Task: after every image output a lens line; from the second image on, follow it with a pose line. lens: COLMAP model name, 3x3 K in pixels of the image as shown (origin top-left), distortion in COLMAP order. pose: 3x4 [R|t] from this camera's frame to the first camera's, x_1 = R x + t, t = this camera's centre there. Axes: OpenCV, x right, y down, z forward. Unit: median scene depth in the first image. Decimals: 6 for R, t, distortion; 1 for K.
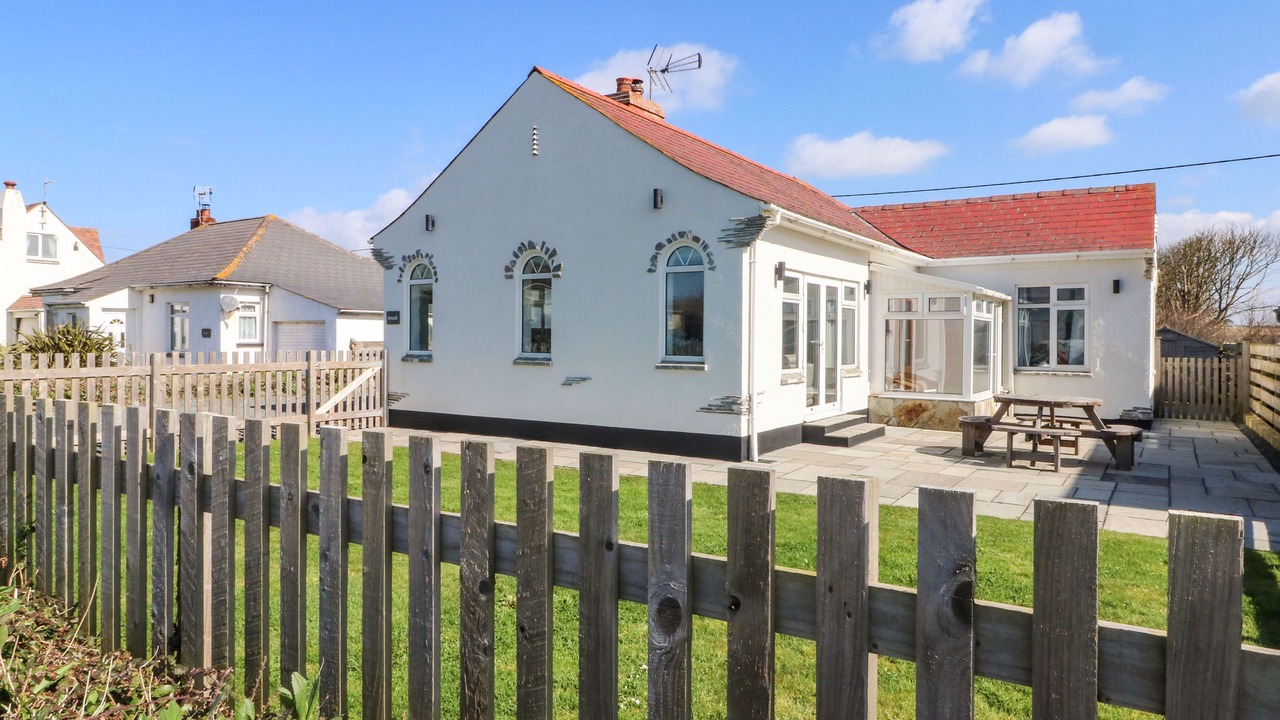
lens RADIAL K [[769.6, 0, 644.9], [0, 769.6, 350.0], [0, 0, 1]] dist [-0.001091, -0.000237]
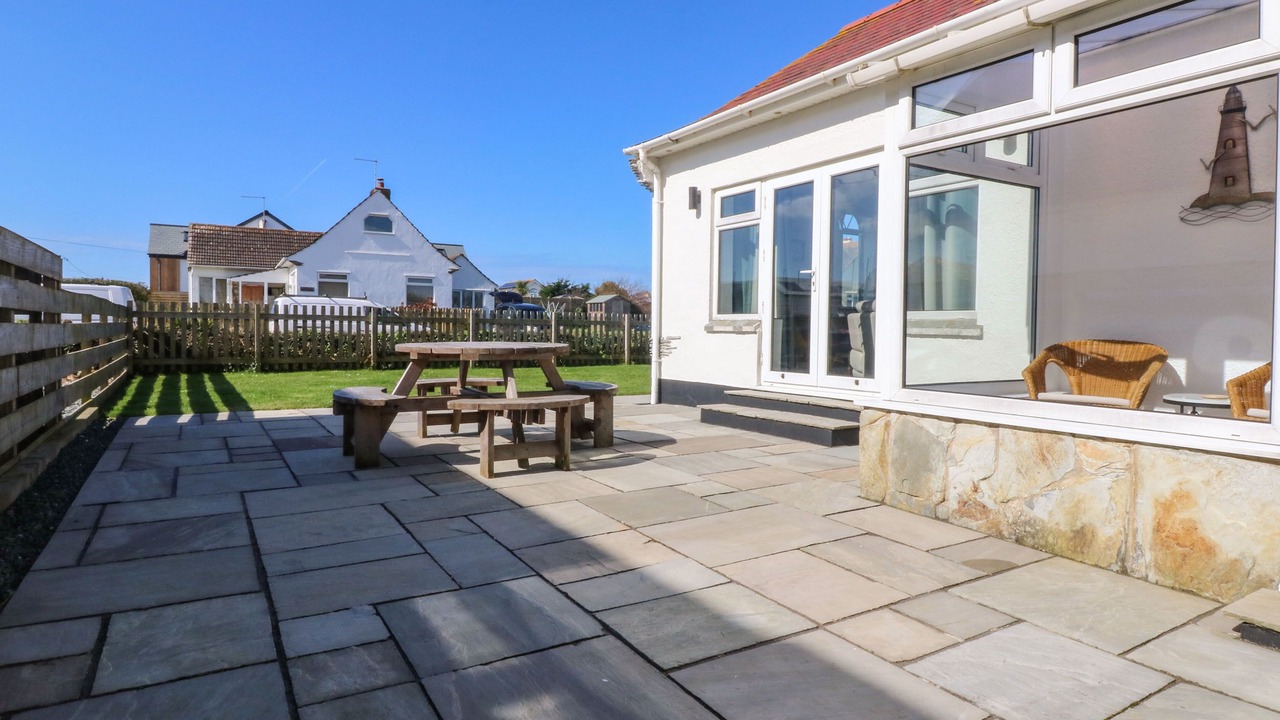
lens RADIAL K [[748.9, 0, 643.4], [0, 748.9, 356.7], [0, 0, 1]] dist [-0.001635, -0.001145]
pose [[-0.413186, 0.027294, -0.910237, 0.762898], [-0.022560, 0.998937, 0.040195, 0.032985], [0.910367, 0.037142, -0.412132, 1.028354]]
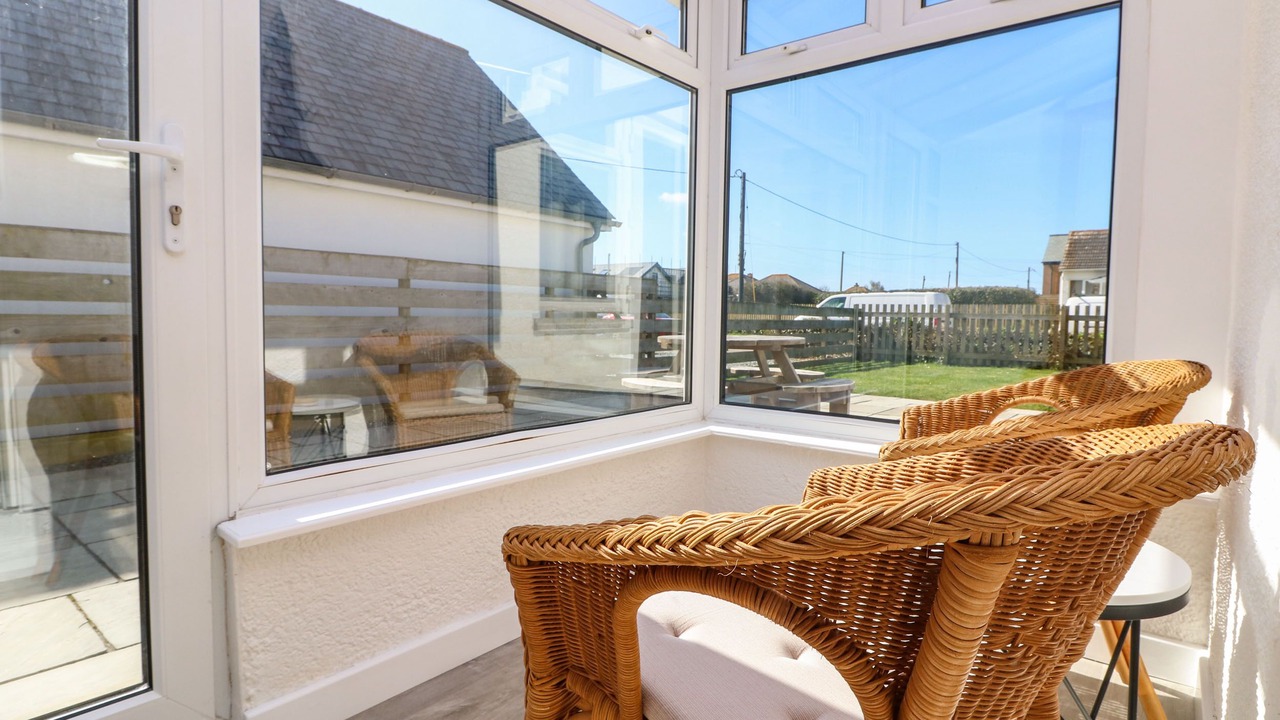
lens RADIAL K [[676.8, 0, 640.1], [0, 676.8, 349.8], [0, 0, 1]] dist [-0.001108, -0.014933]
pose [[-0.996536, -0.025787, 0.079058, 0.418881], [-0.020763, 0.997751, 0.063728, 0.027386], [-0.080524, 0.061866, -0.994831, 1.212817]]
